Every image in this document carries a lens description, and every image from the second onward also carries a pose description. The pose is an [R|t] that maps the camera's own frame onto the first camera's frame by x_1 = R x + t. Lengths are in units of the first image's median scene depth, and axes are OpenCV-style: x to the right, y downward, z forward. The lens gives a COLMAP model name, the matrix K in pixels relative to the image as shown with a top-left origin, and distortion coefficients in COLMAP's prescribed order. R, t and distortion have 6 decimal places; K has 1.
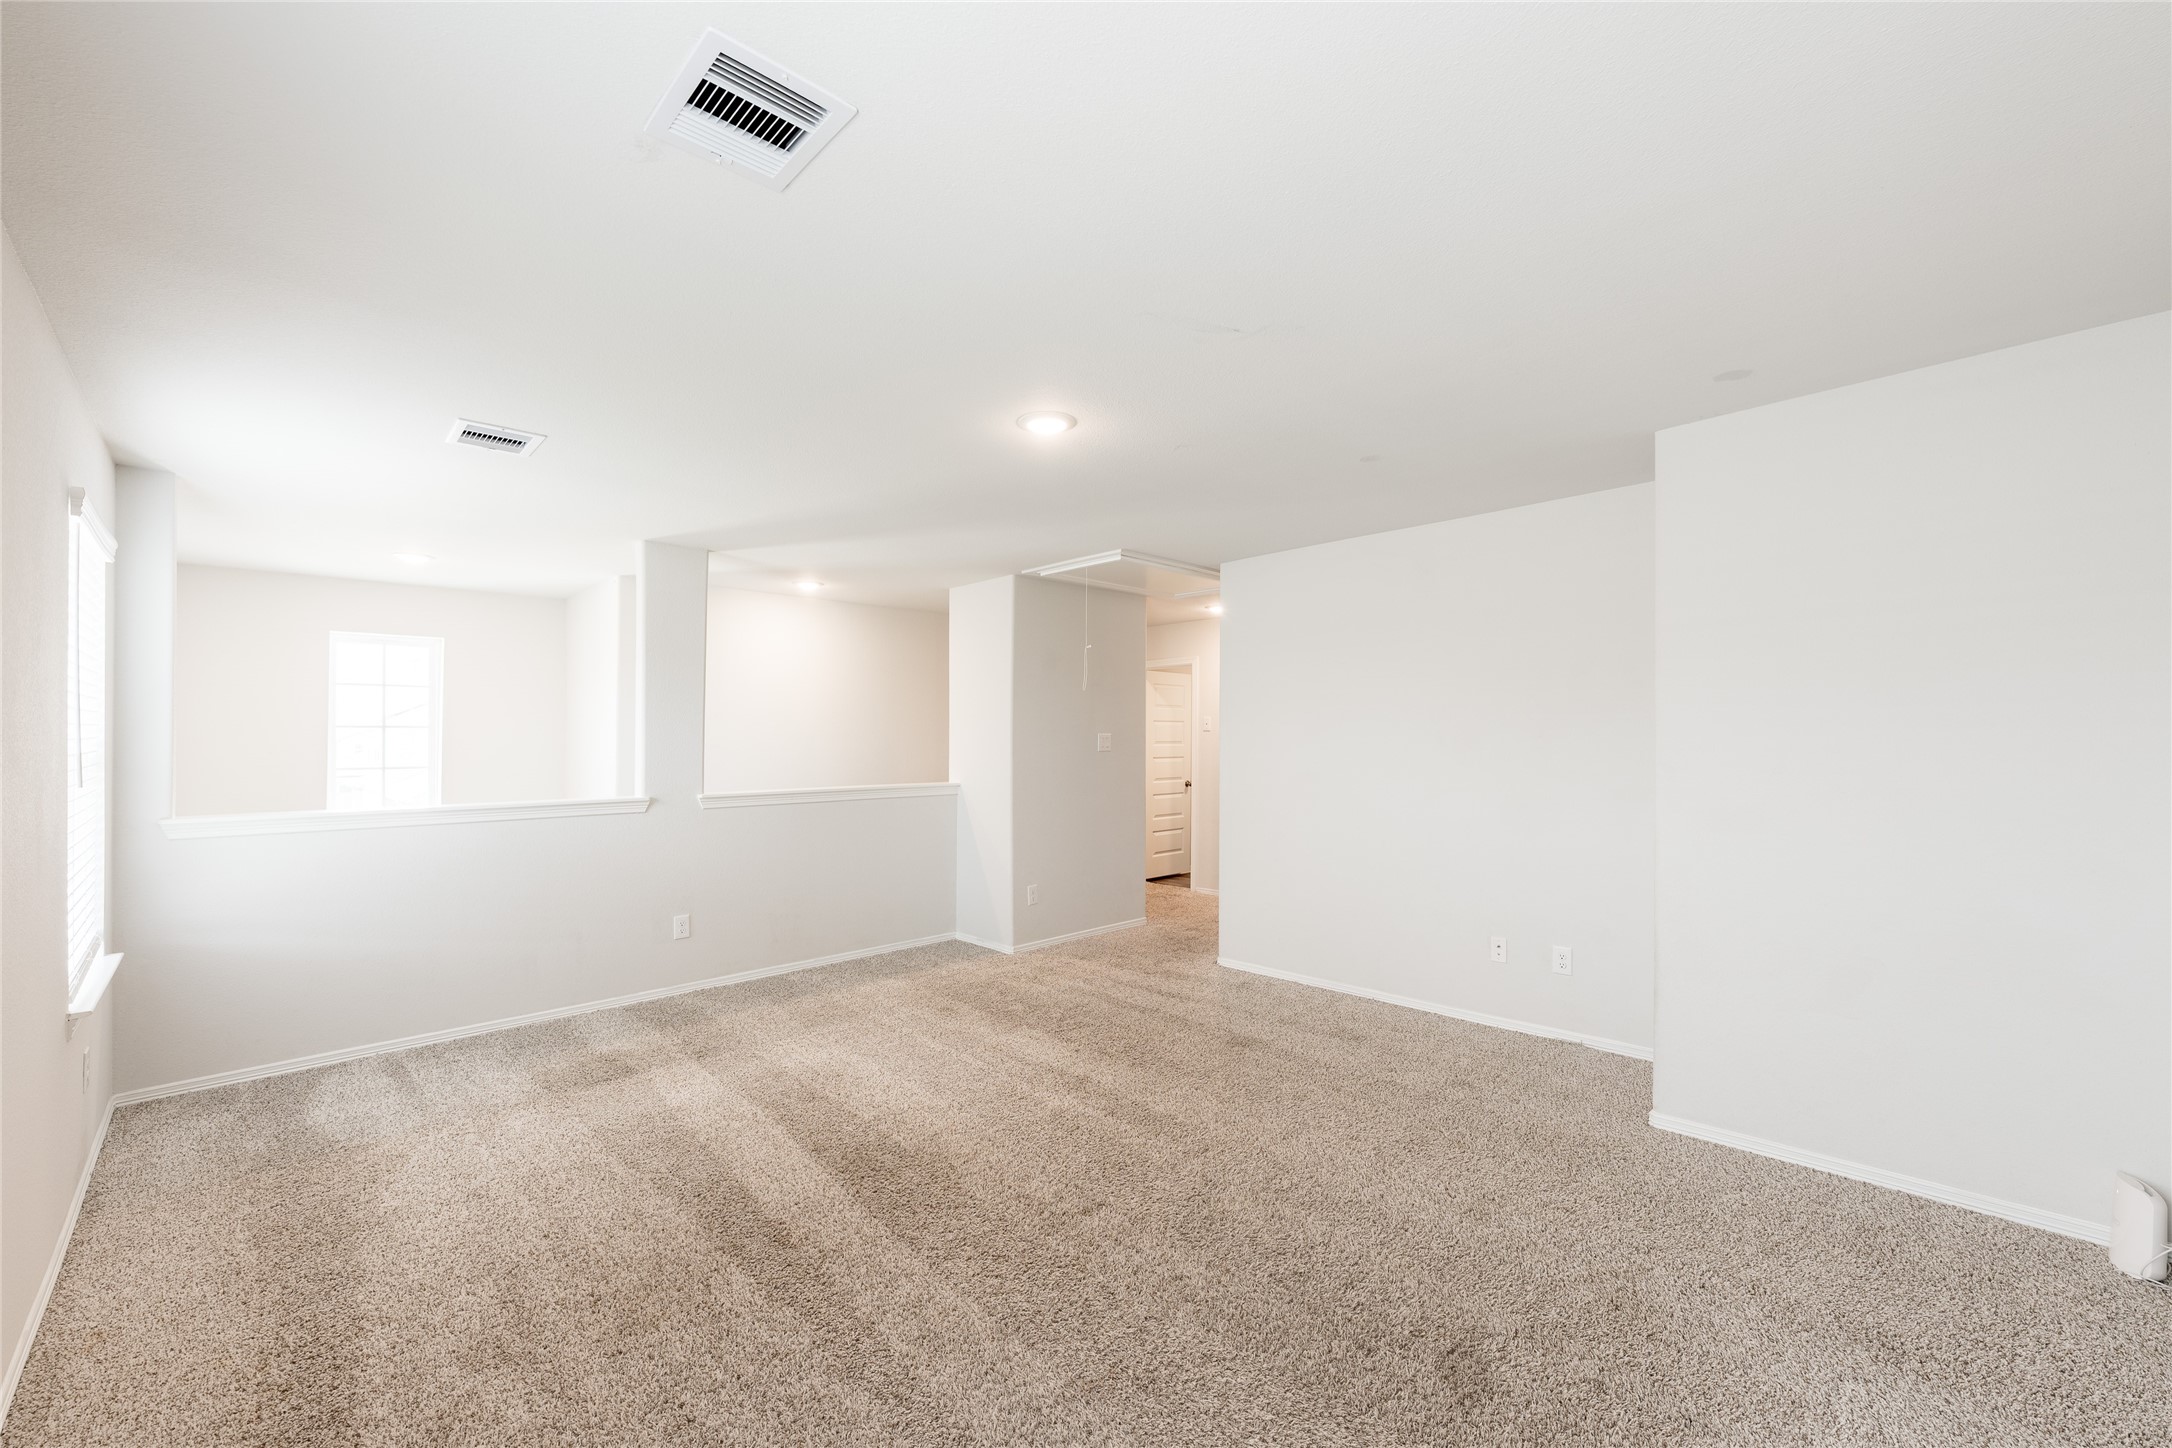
lens RADIAL K [[863.6, 0, 1094.1], [0, 863.6, 742.0], [0, 0, 1]] dist [0.001273, 0.000257]
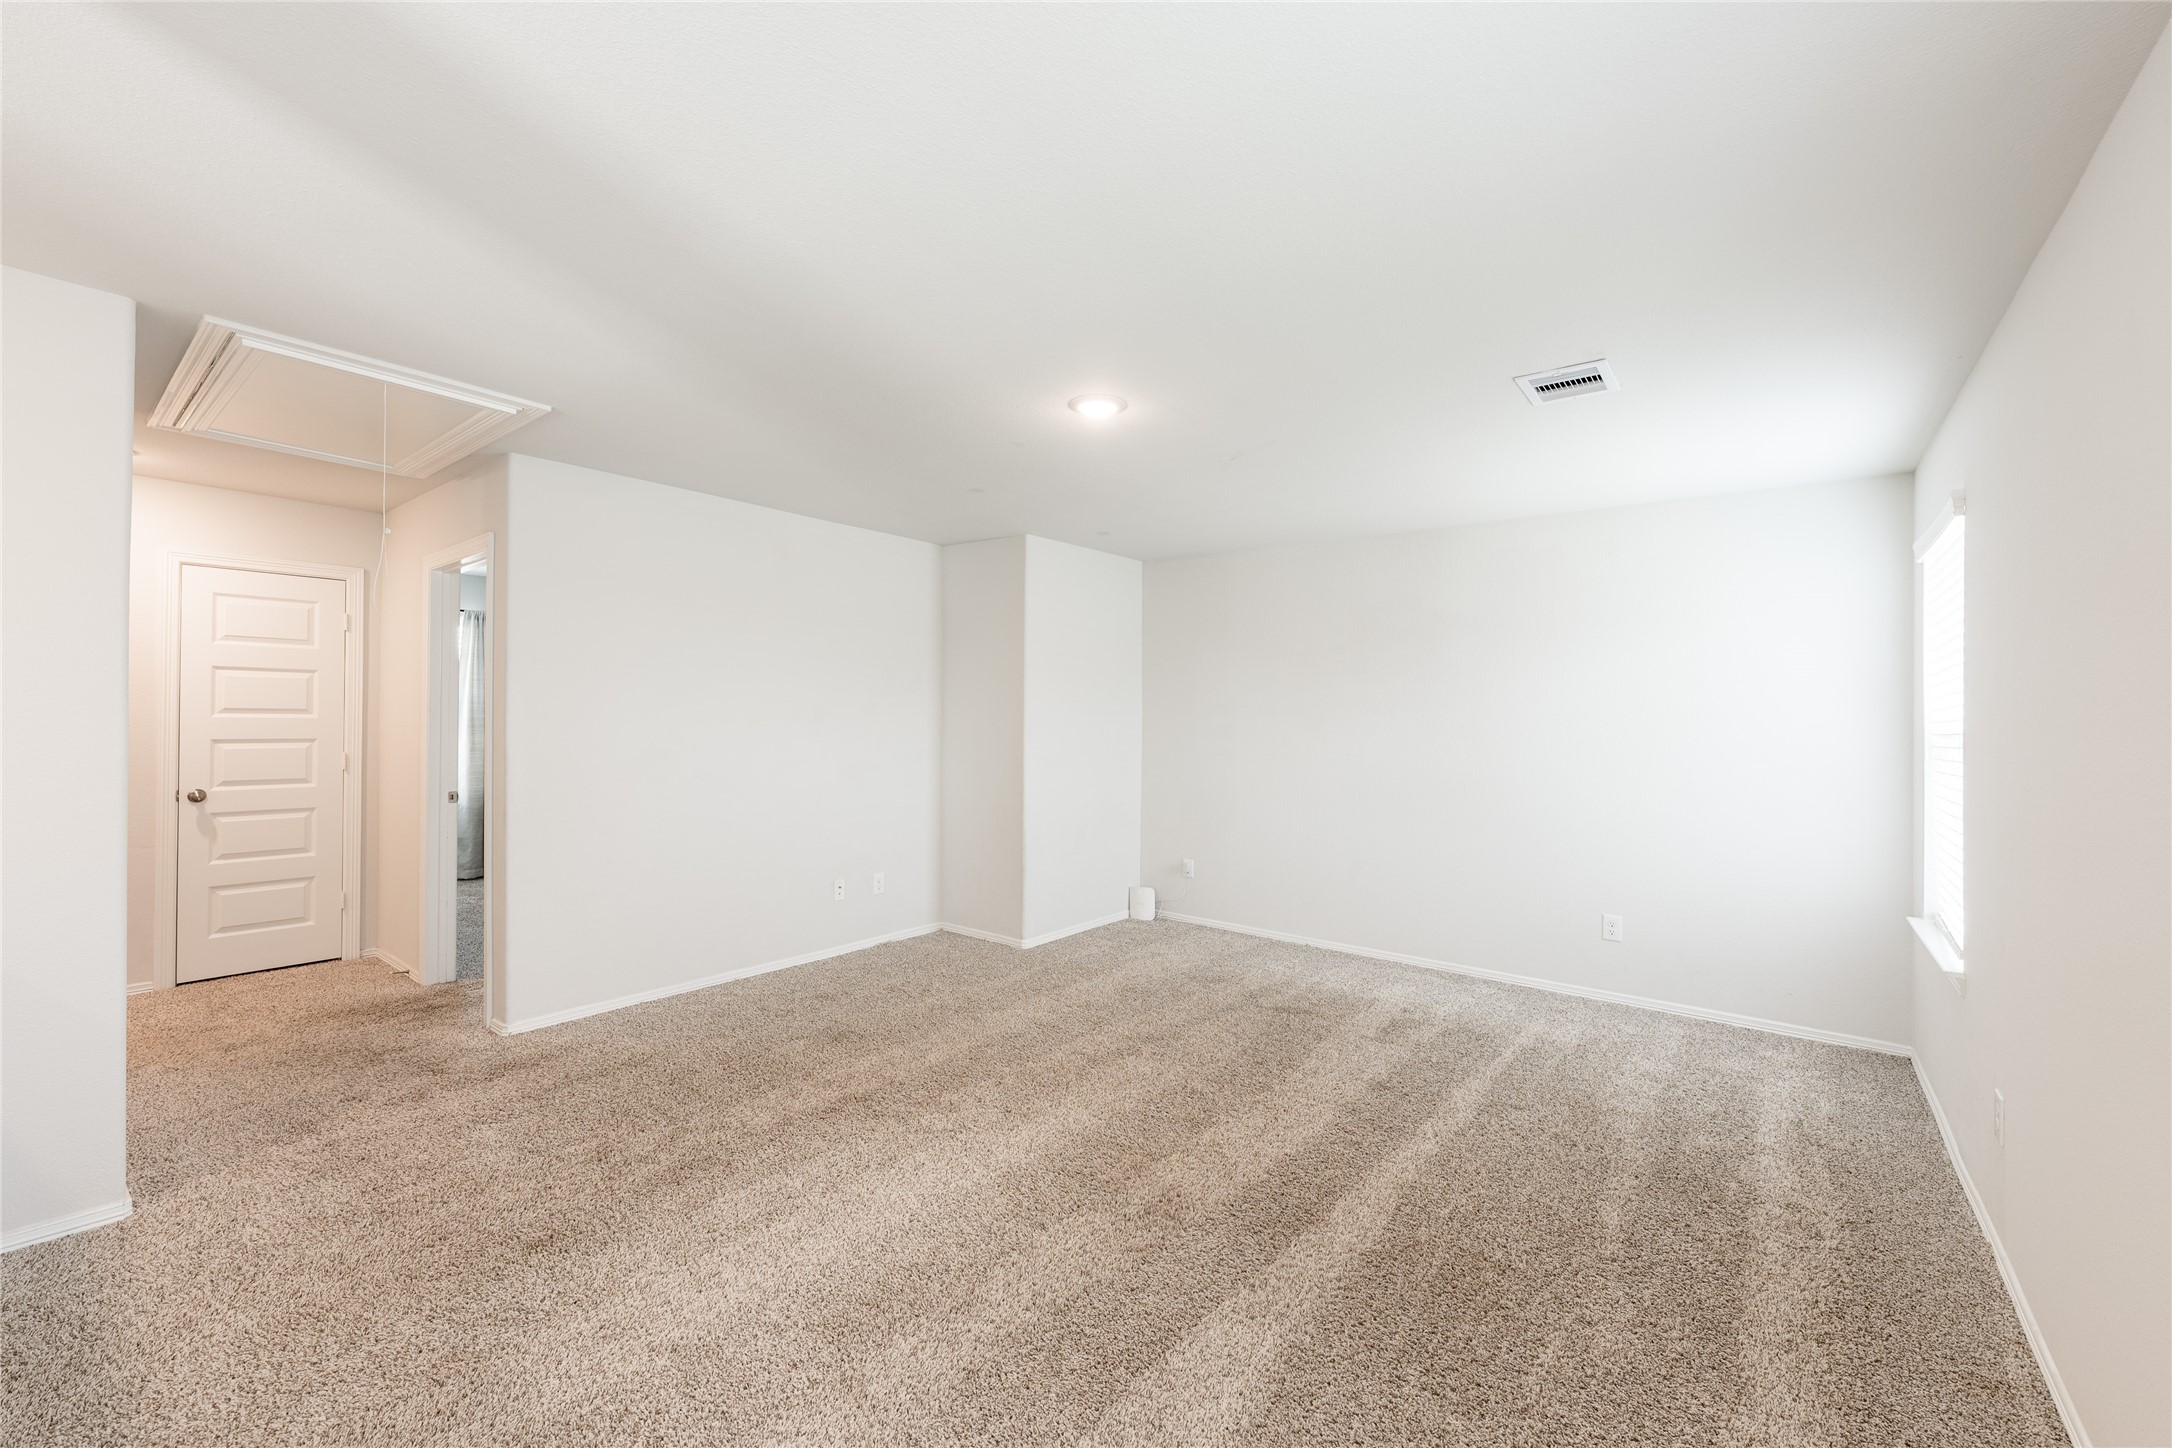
lens RADIAL K [[863.6, 0, 1093.4], [0, 863.6, 716.3], [0, 0, 1]] dist [0.001273, 0.000257]
pose [[-0.118476, 0.005970, 0.992939, -0.663476], [-0.013661, 0.999877, -0.007642, 0.003465], [-0.992863, -0.014470, -0.118380, 0.694669]]
